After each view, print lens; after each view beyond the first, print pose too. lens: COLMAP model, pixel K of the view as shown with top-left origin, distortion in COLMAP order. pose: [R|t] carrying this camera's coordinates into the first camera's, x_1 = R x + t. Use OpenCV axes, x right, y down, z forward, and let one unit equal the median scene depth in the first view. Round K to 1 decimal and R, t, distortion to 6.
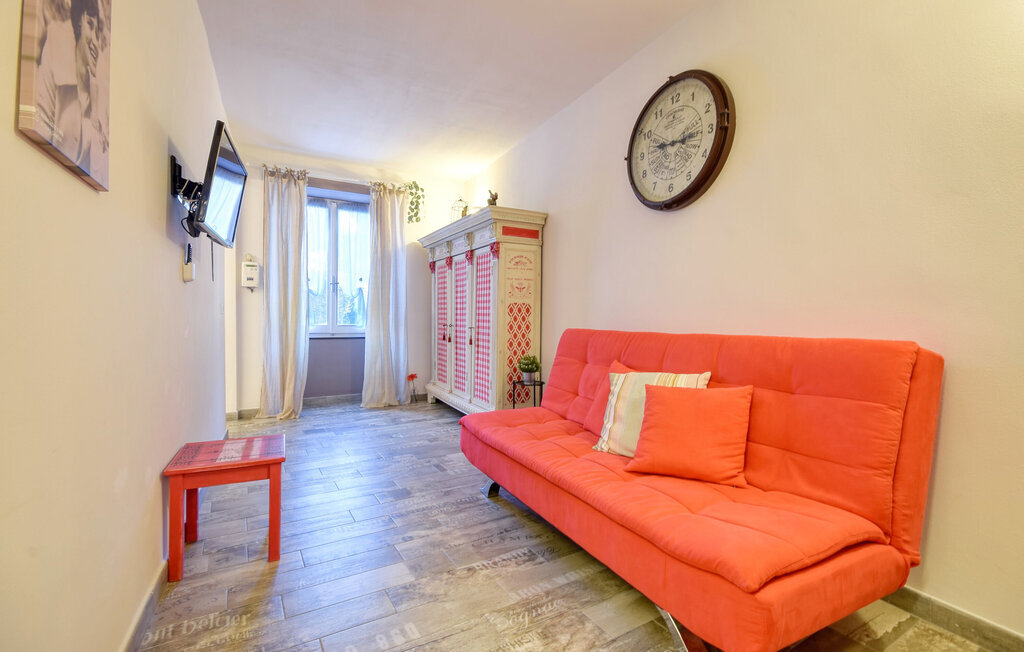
lens RADIAL K [[497.7, 0, 500.8], [0, 497.7, 325.0], [0, 0, 1]] dist [0.001809, -0.013434]
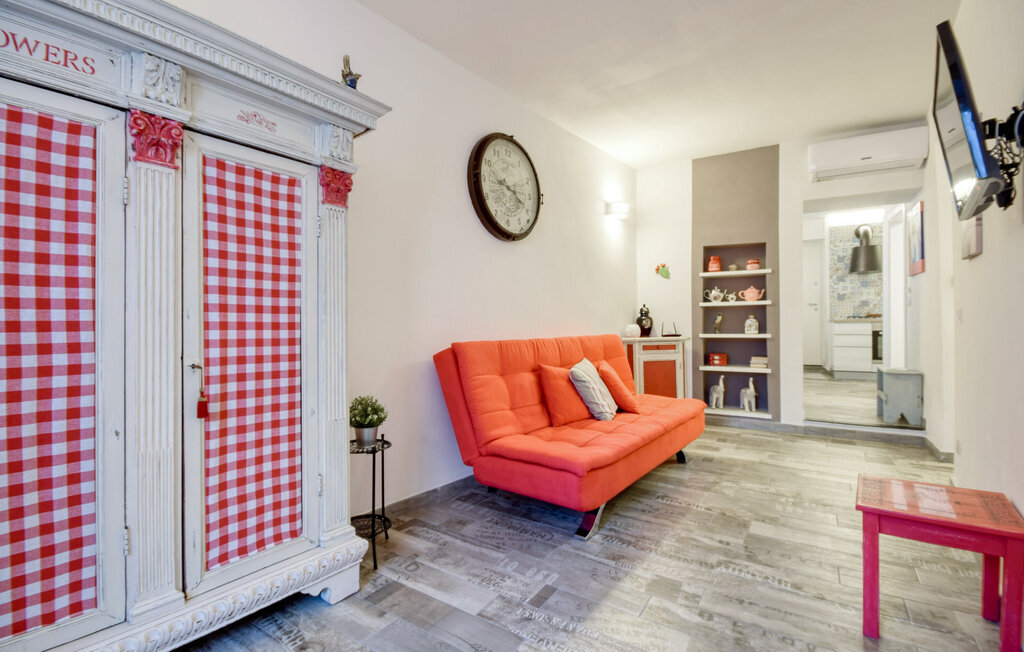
lens RADIAL K [[497.7, 0, 500.8], [0, 497.7, 325.0], [0, 0, 1]] dist [0.001809, -0.013434]
pose [[-0.496813, -0.000338, 0.867858, -0.792893], [0.019039, 0.999755, 0.011289, -0.035687], [-0.867649, 0.022132, -0.496685, 1.778930]]
